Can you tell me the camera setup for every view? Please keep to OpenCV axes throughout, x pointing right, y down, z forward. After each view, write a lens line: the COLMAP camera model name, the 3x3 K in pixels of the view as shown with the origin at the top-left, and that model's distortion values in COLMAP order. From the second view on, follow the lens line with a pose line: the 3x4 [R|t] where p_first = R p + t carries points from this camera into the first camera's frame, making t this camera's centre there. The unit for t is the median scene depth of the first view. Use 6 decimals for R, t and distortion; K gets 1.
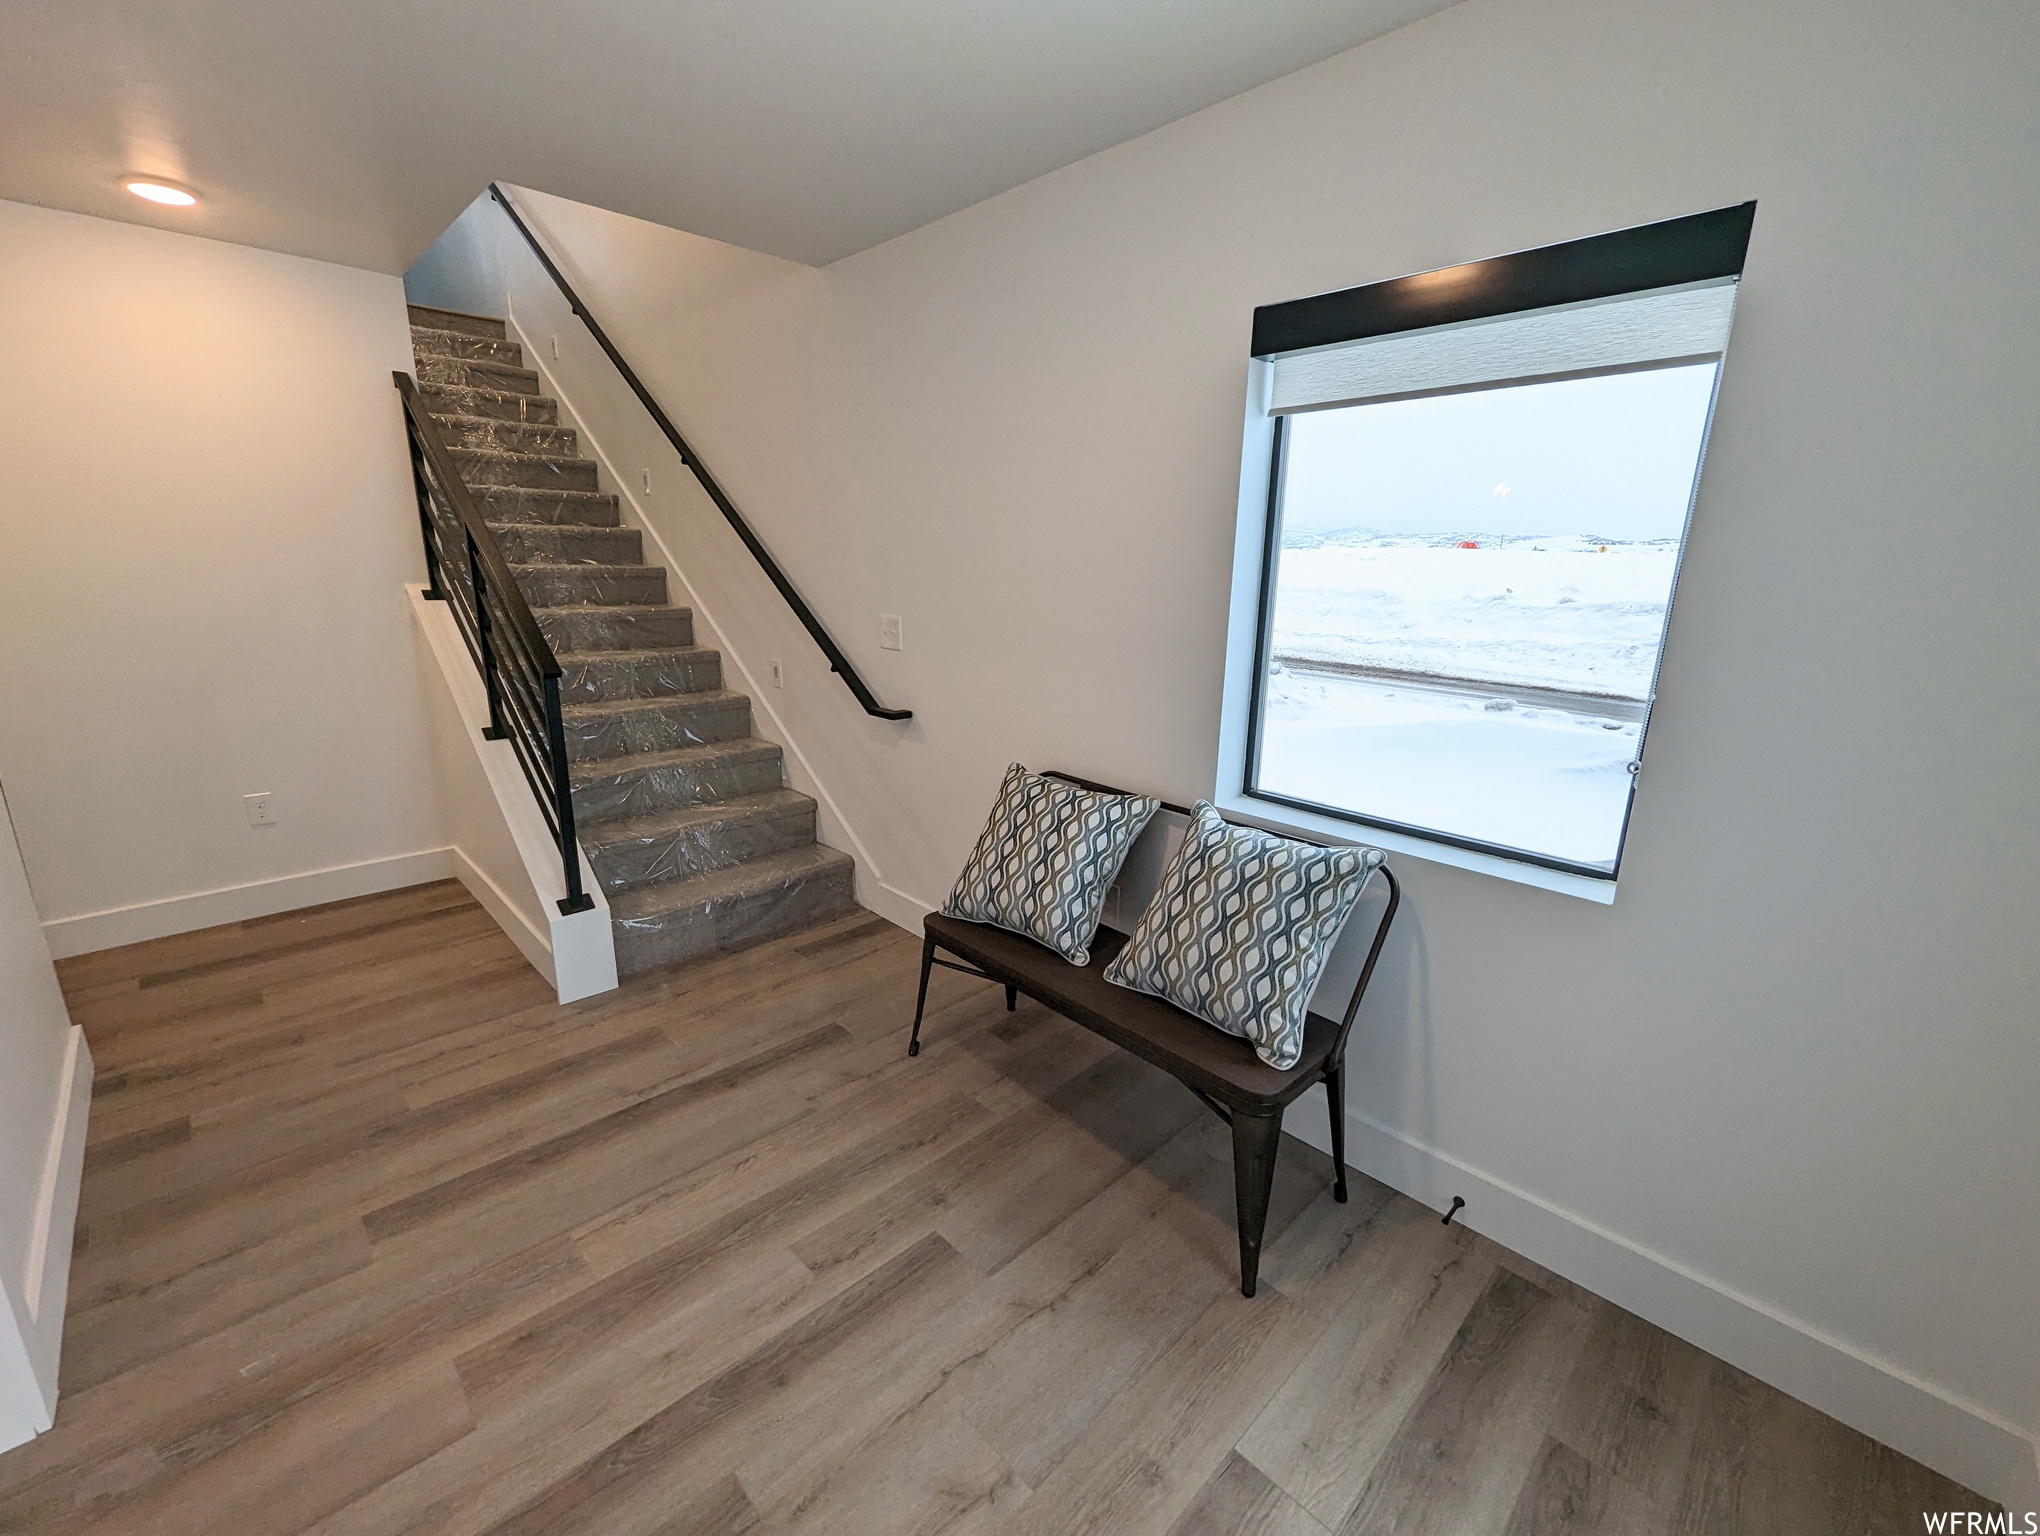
lens RADIAL K [[851.0, 0, 1020.6], [0, 851.0, 767.9], [0, 0, 1]] dist [0.003800, 0.000986]
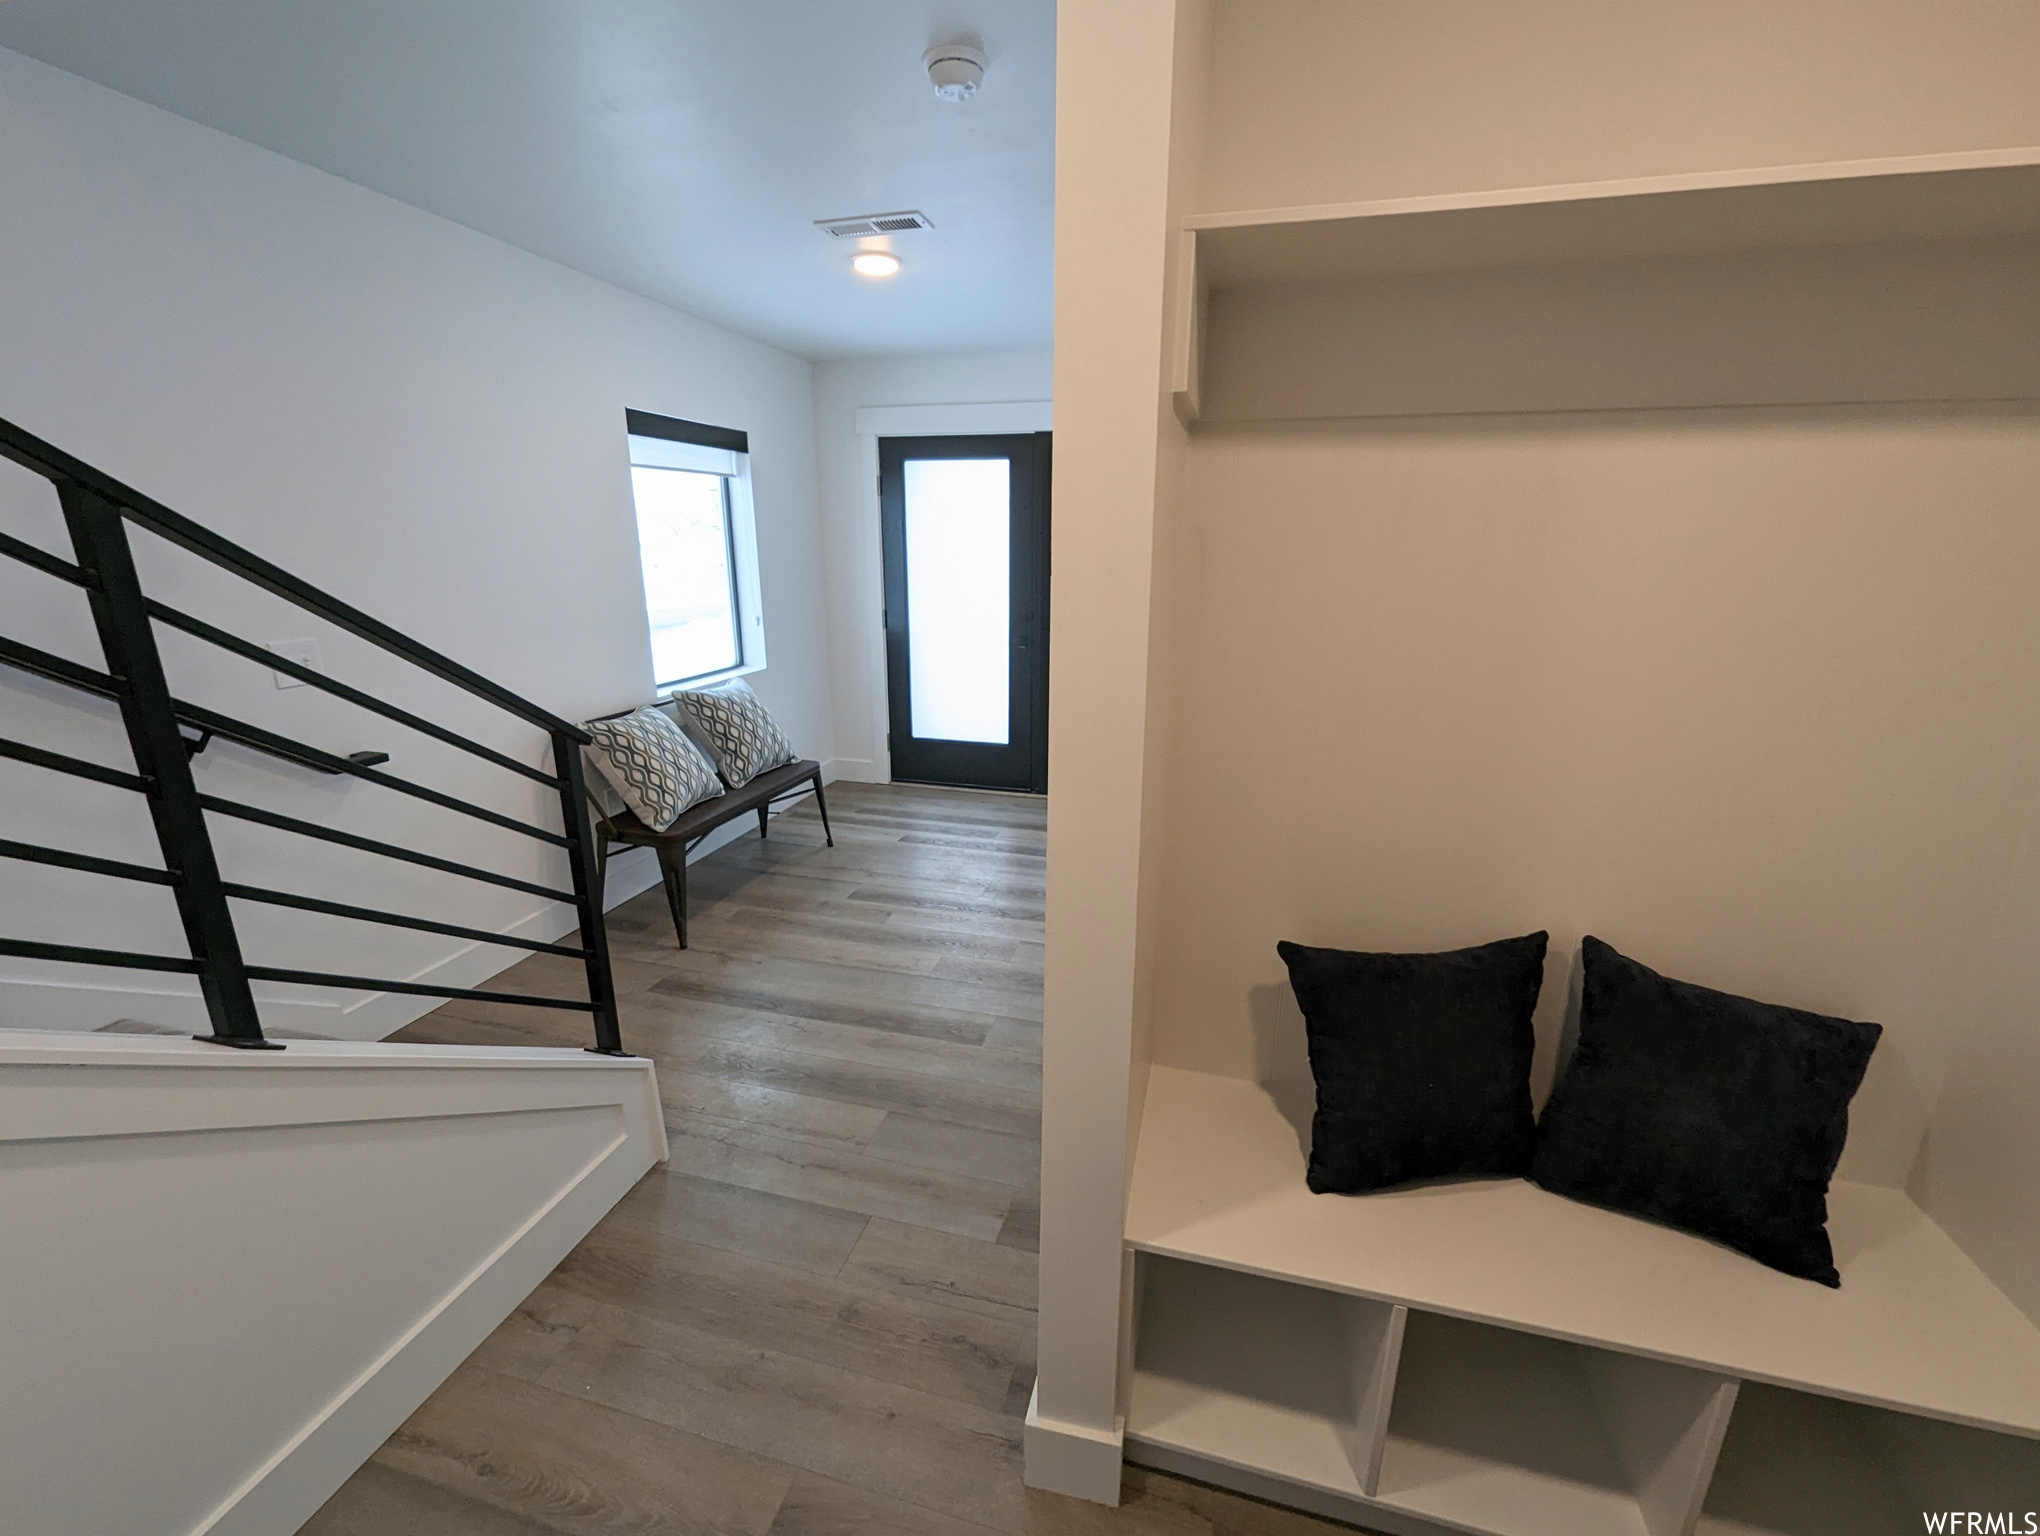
lens RADIAL K [[851.0, 0, 1011.0], [0, 851.0, 770.8], [0, 0, 1]] dist [0.003800, 0.000986]
pose [[-0.502415, -0.243243, 0.829706, -1.775461], [0.201542, 0.900231, 0.385959, -0.382116], [-0.840809, 0.361132, -0.403266, 1.315695]]
